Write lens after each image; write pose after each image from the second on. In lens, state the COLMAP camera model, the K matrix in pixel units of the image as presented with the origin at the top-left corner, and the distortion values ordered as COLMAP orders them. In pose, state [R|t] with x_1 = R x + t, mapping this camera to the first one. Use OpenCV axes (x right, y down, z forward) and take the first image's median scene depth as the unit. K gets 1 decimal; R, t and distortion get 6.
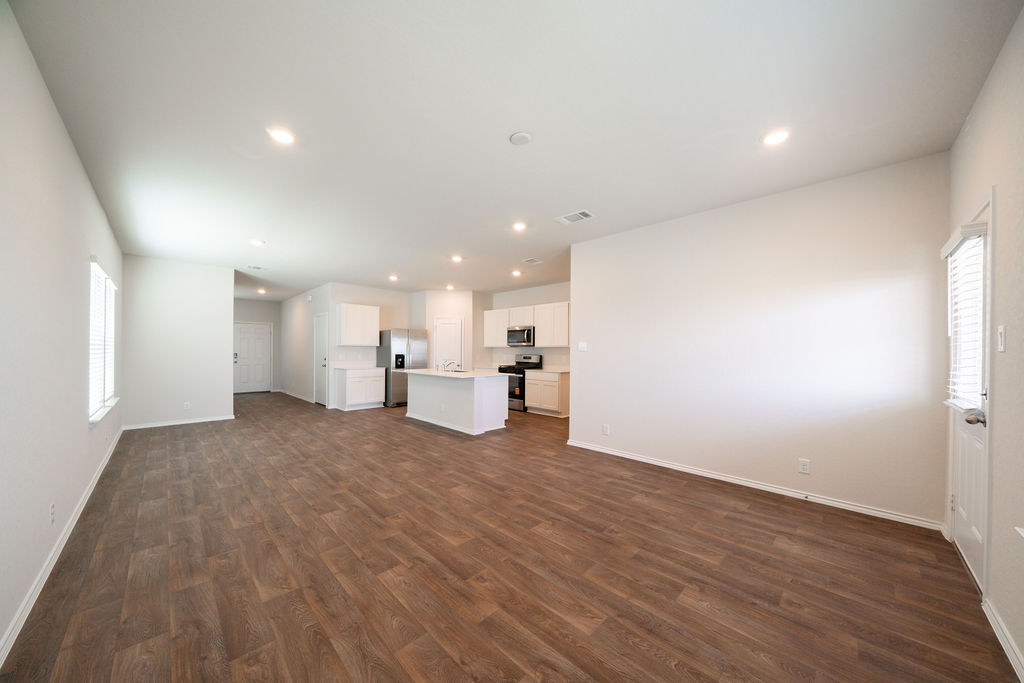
lens RADIAL K [[345.2, 0, 511.6], [0, 345.2, 348.5], [0, 0, 1]] dist [-0.006333, -0.000294]
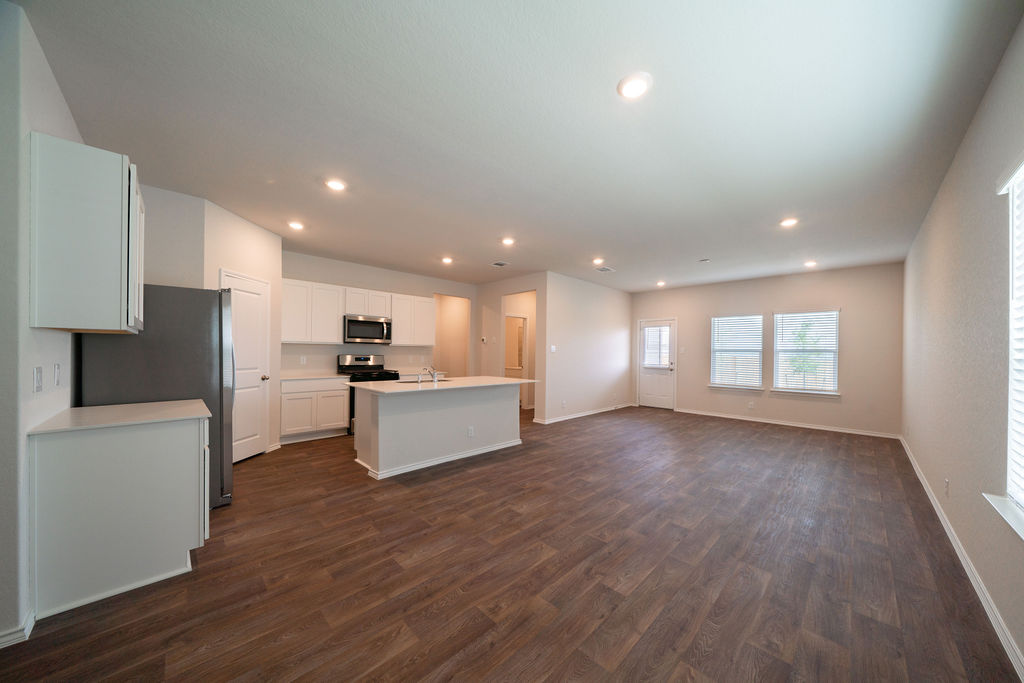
lens RADIAL K [[345.2, 0, 506.6], [0, 345.2, 348.6], [0, 0, 1]] dist [-0.006333, -0.000294]
pose [[0.019126, 0.004527, 0.999807, -0.810388], [-0.019478, 0.999802, -0.004155, 0.001479], [-0.999627, -0.019395, 0.019210, 0.803436]]
